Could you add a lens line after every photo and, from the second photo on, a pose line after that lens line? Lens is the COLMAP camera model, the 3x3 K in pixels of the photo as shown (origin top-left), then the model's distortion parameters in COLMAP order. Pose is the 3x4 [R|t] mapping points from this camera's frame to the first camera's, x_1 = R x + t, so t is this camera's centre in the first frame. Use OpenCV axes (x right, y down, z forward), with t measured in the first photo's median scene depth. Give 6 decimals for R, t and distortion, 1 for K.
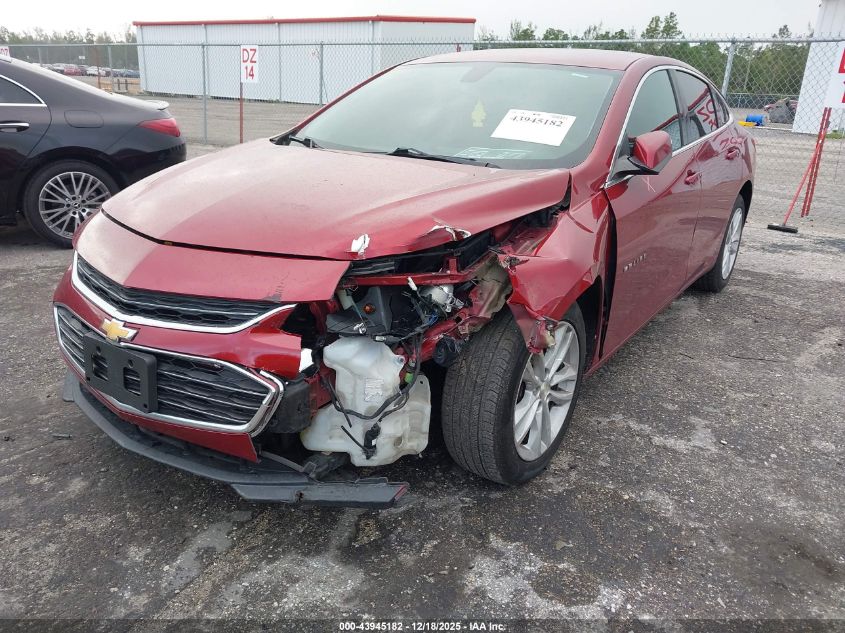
lens RADIAL K [[647.2, 0, 423.8], [0, 647.2, 319.0], [0, 0, 1]] dist [0.023115, -0.027748]
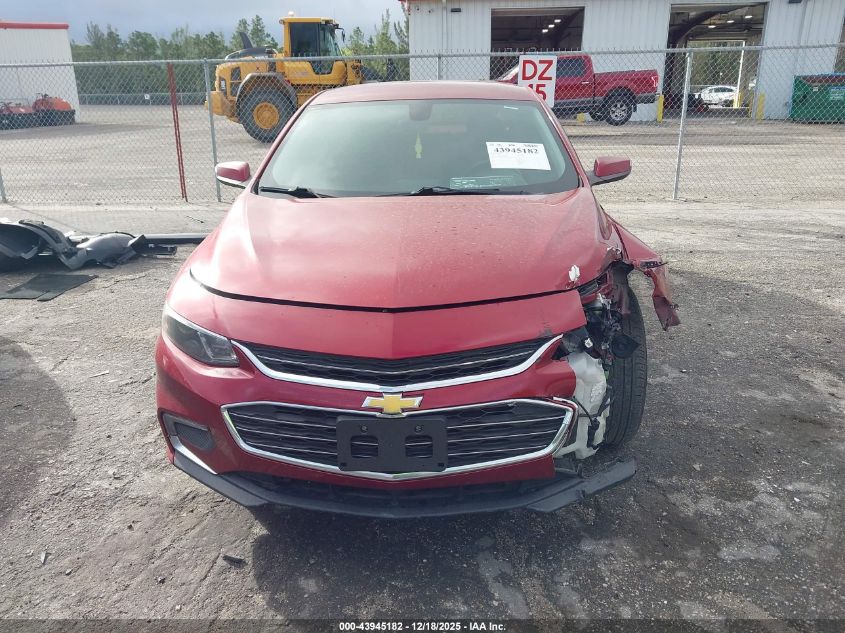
lens RADIAL K [[647.2, 0, 424.3], [0, 647.2, 311.7], [0, 0, 1]] dist [0.023115, -0.027748]
pose [[0.852146, -0.217216, 0.476092, -0.875754], [0.223596, 0.973687, 0.044035, -0.155486], [-0.473130, 0.068928, 0.878292, 0.075286]]
